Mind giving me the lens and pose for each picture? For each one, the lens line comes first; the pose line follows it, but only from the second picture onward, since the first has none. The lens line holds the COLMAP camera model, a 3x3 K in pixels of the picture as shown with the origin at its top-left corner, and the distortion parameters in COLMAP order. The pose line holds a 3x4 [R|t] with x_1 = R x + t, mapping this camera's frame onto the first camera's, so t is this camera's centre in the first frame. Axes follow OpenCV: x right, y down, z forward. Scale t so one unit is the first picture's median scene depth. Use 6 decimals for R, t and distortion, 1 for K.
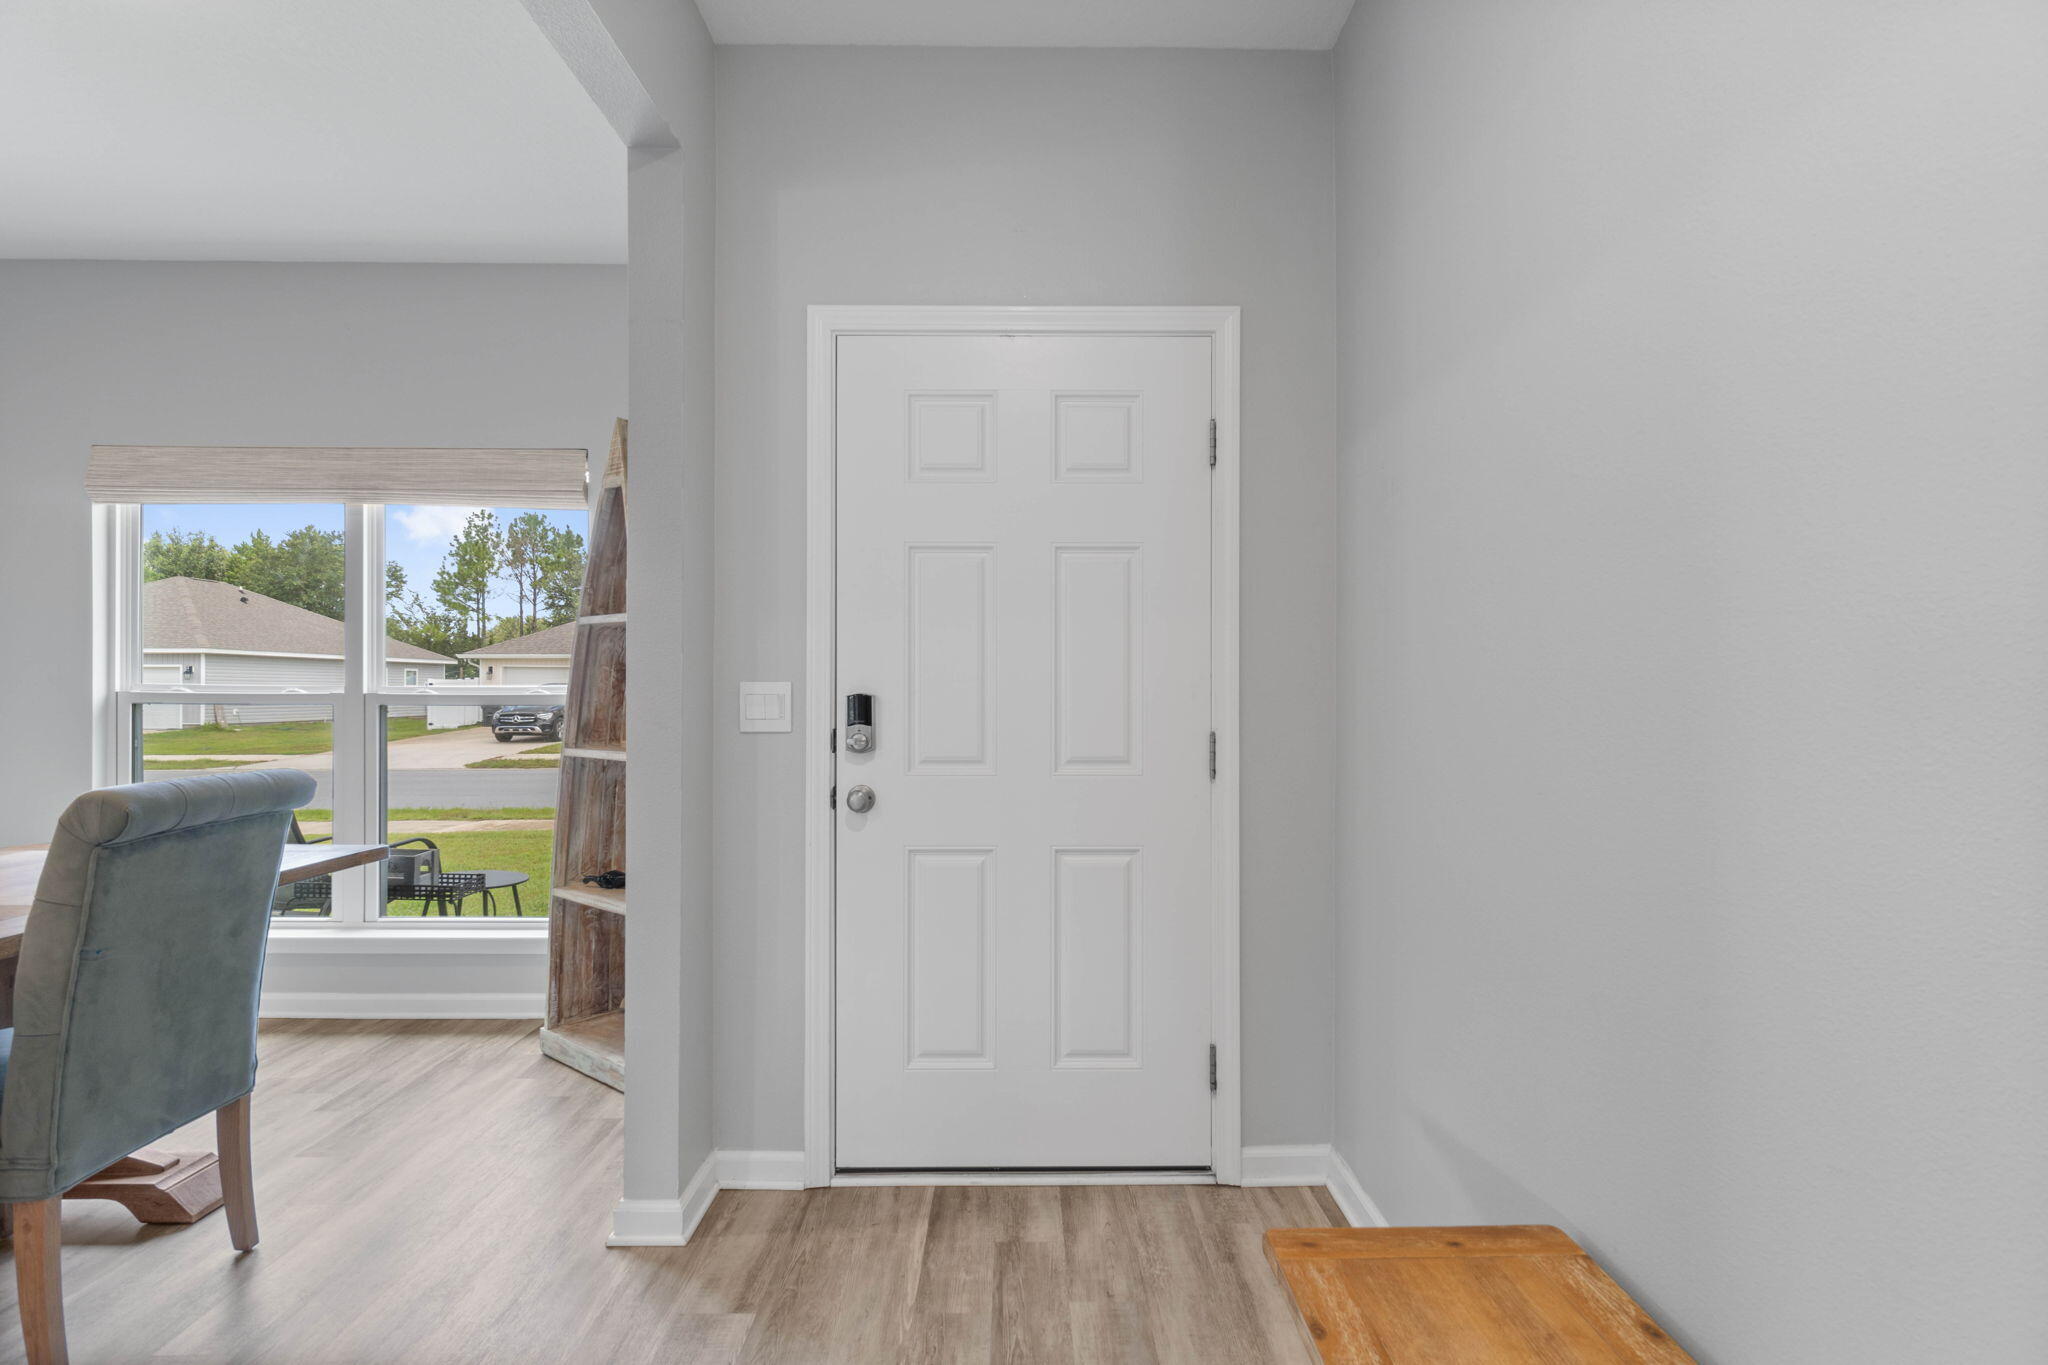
lens RADIAL K [[996.9, 0, 1024.0], [0, 996.9, 682.5], [0, 0, 1]] dist [0.004863, 0.001188]
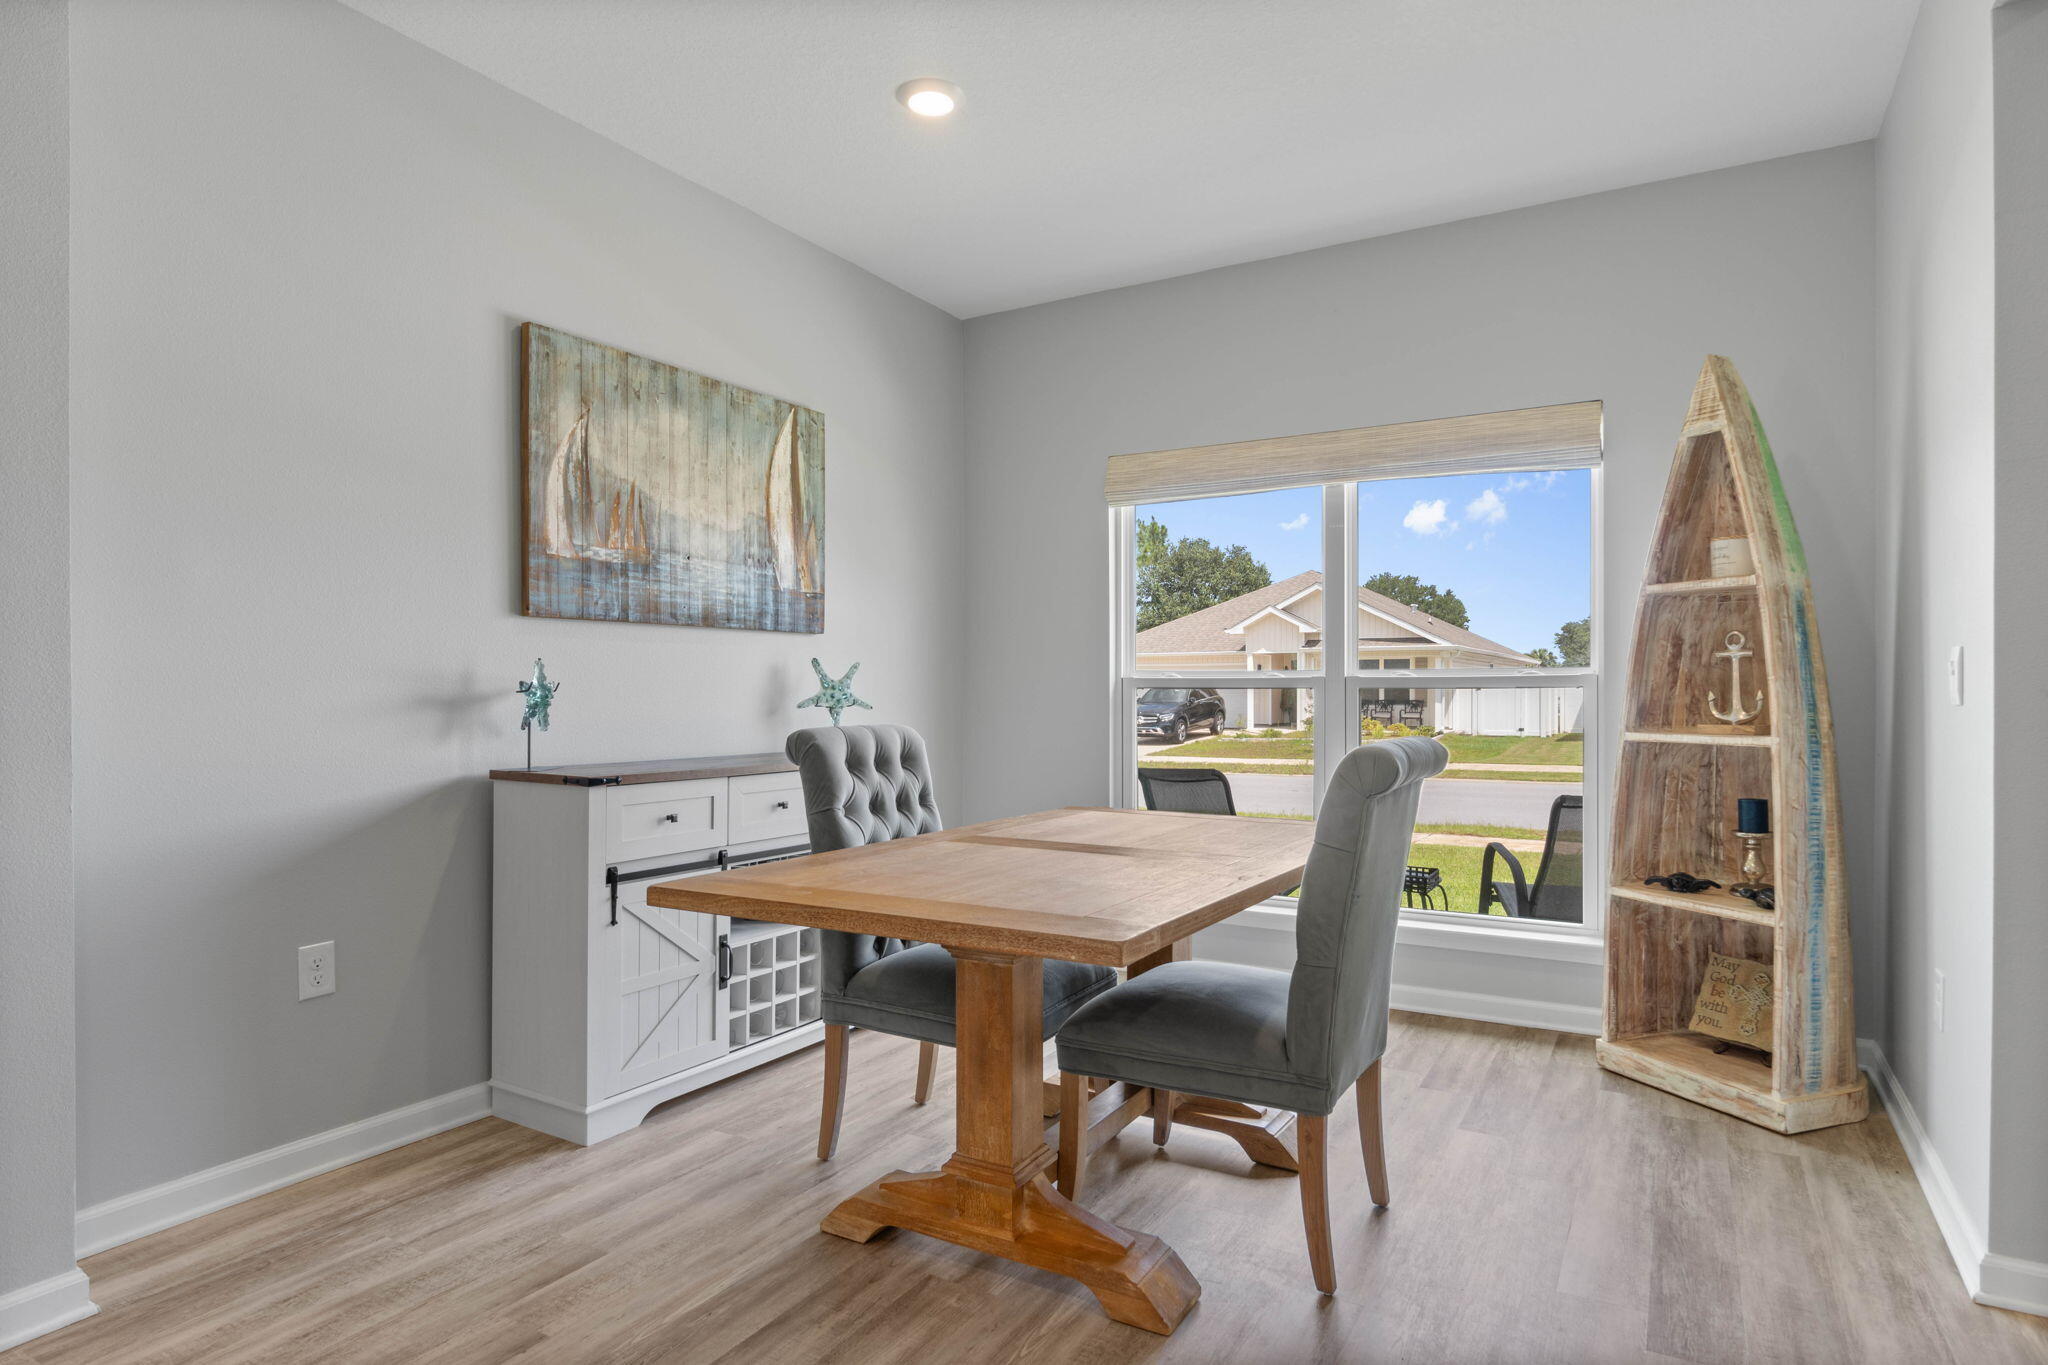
lens RADIAL K [[1157.1, 0, 1024.0], [0, 1157.1, 682.5], [0, 0, 1]] dist [0.003555, -0.000754]
pose [[0.857790, -0.007435, -0.513946, -0.378437], [0.007726, 0.999969, -0.001572, 0.018374], [0.513942, -0.002622, 0.857821, -0.168105]]
